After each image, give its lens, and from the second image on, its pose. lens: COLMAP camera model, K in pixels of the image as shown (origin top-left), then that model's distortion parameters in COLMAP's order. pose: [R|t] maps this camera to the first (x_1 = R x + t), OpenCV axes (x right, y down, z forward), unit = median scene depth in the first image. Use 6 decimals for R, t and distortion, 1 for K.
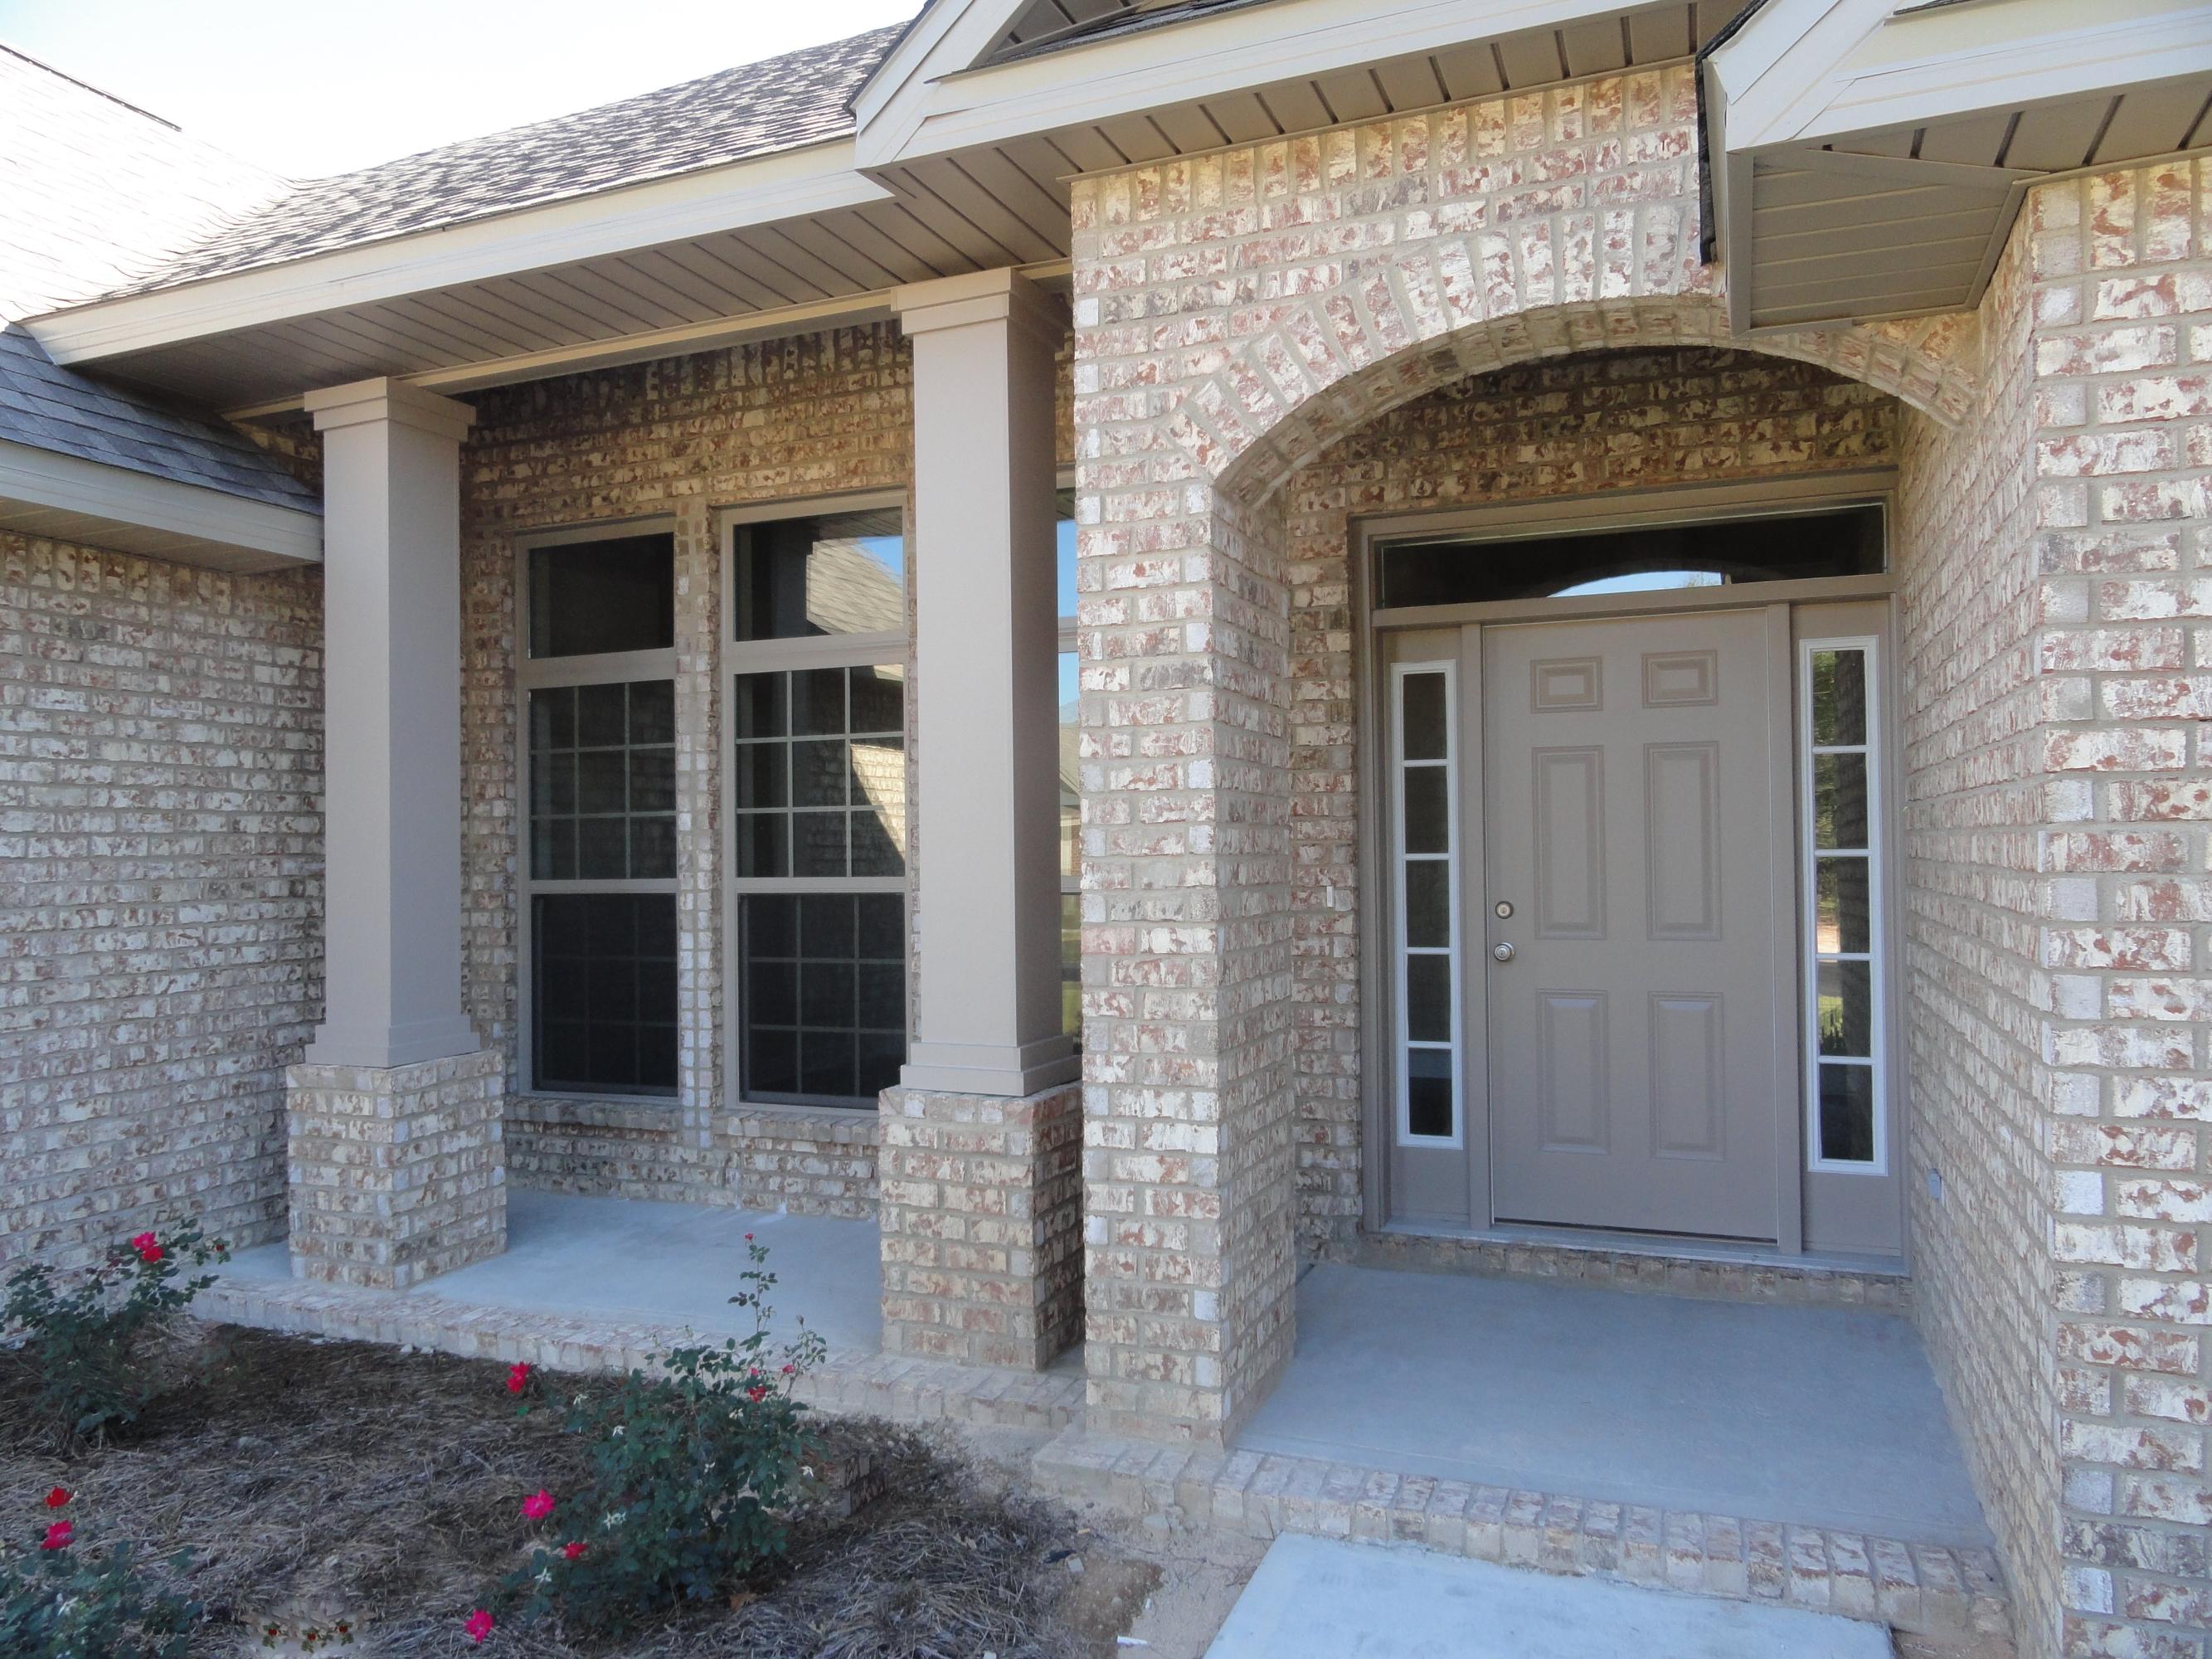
lens RADIAL K [[1528.4, 0, 1095.6], [0, 1528.4, 828.3], [0, 0, 1]] dist [-0.006398, 0.014832]
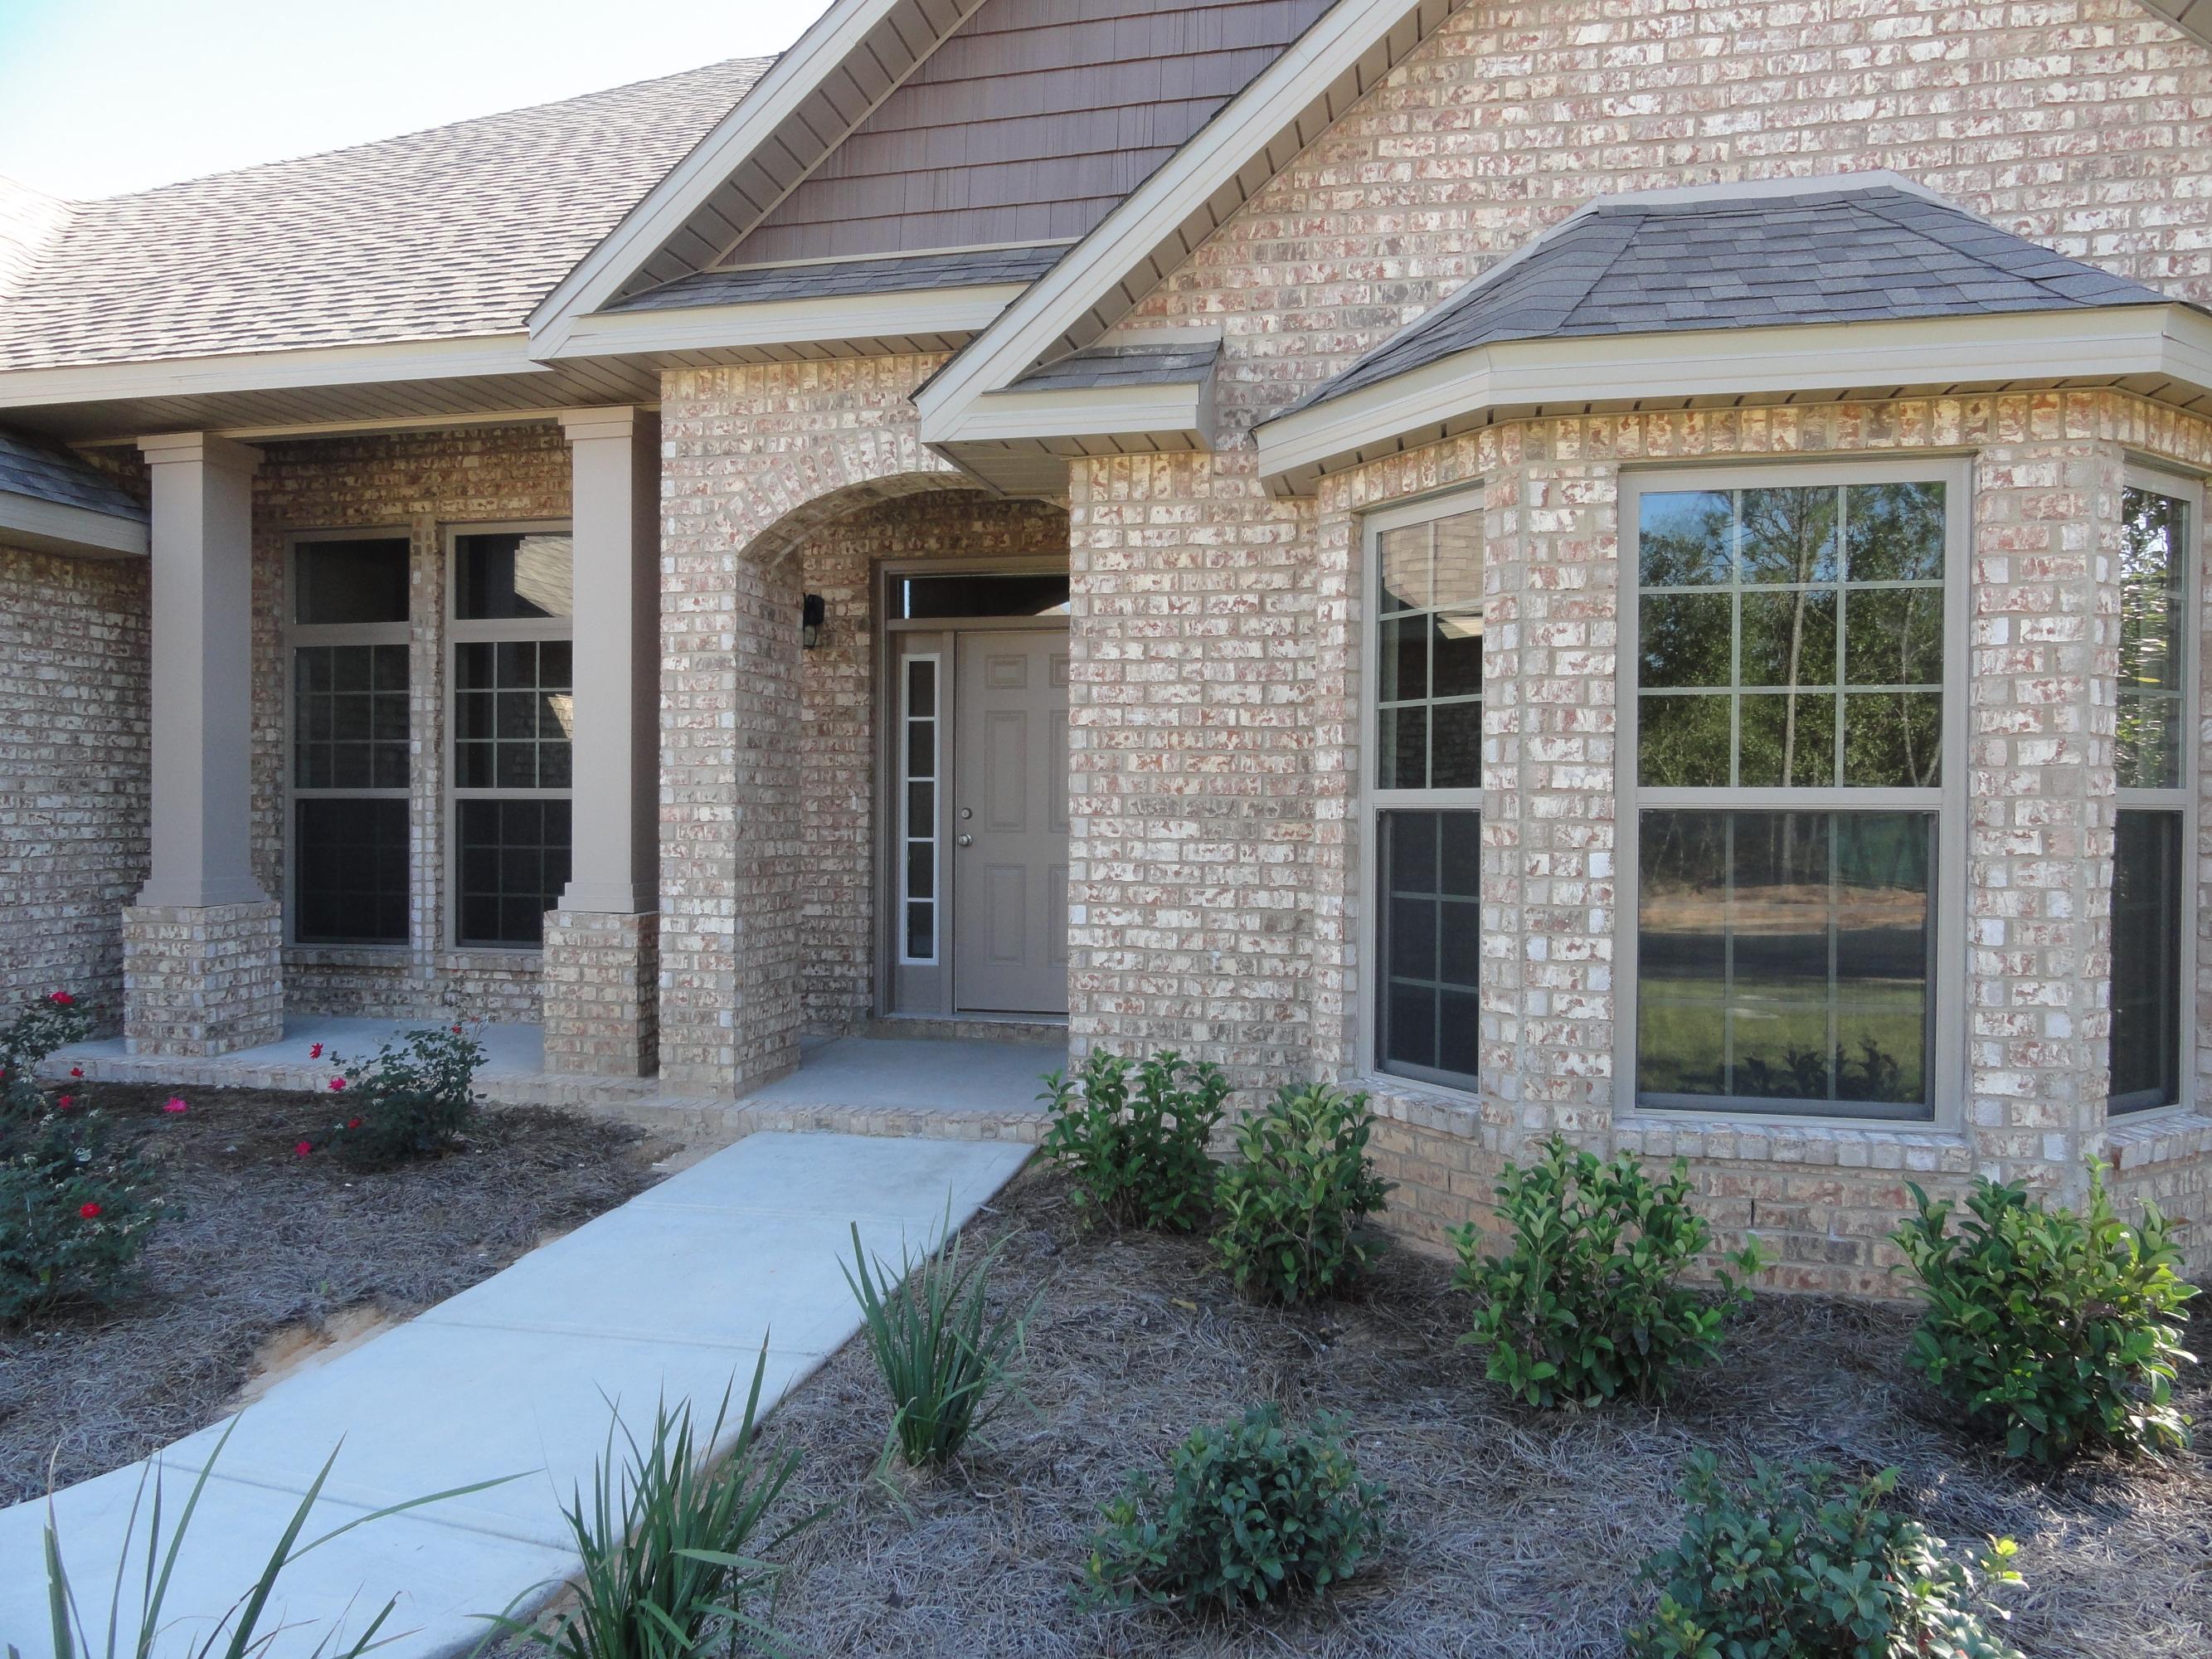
lens RADIAL K [[1528.4, 0, 1095.6], [0, 1528.4, 828.3], [0, 0, 1]] dist [-0.006398, 0.014832]
pose [[0.987023, 0.016814, 0.159694, 0.148102], [-0.021045, 0.999470, 0.024842, 0.026644], [-0.159192, -0.027880, 0.986854, -0.579707]]
